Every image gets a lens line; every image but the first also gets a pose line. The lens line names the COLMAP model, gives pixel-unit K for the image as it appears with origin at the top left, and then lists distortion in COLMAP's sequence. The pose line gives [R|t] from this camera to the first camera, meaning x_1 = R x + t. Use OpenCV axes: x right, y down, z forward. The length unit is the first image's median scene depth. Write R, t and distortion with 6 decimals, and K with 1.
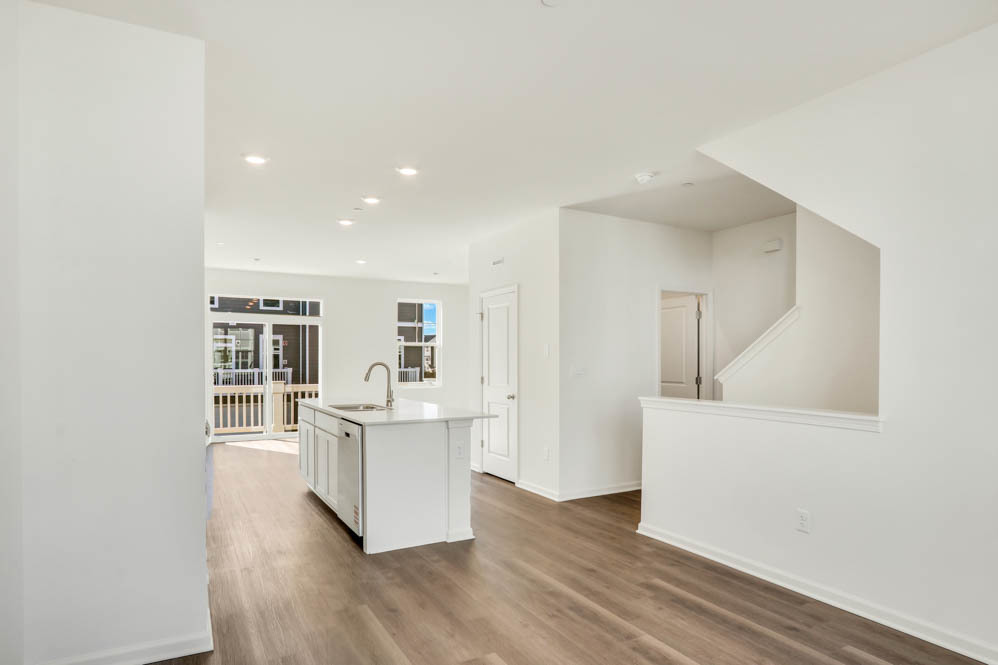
lens RADIAL K [[566.2, 0, 499.0], [0, 566.2, 332.5], [0, 0, 1]] dist [-0.000301, -0.000035]
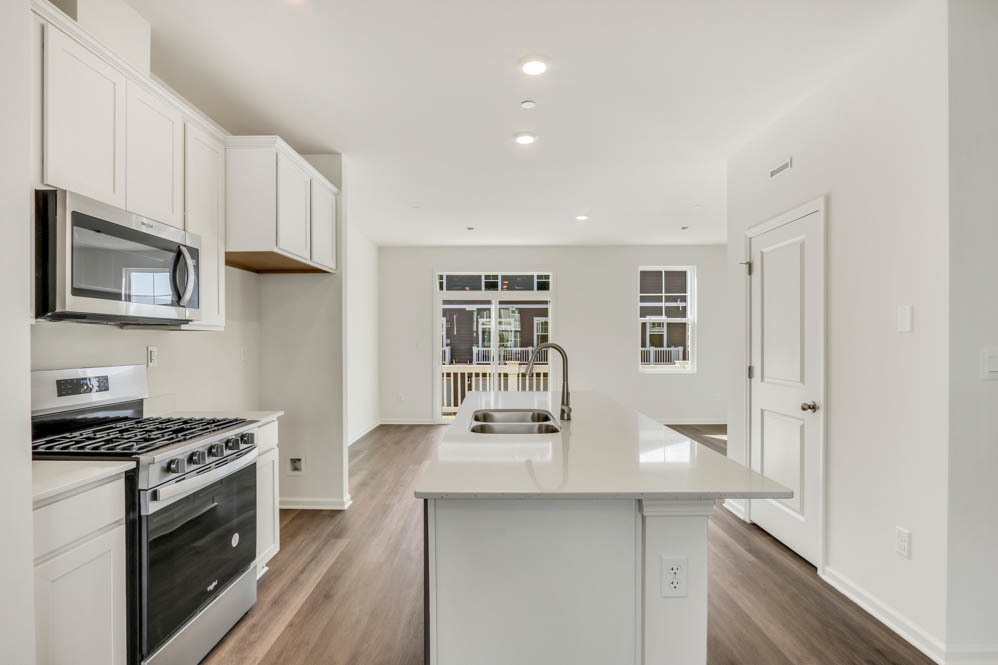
lens RADIAL K [[485.0, 0, 497.9], [0, 485.0, 347.7], [0, 0, 1]] dist [-0.002486, 0.000224]
pose [[0.869863, 0.004174, -0.493275, -0.008527], [0.028330, 0.997891, 0.058403, 0.020273], [0.492478, -0.064777, 0.867911, 0.418013]]
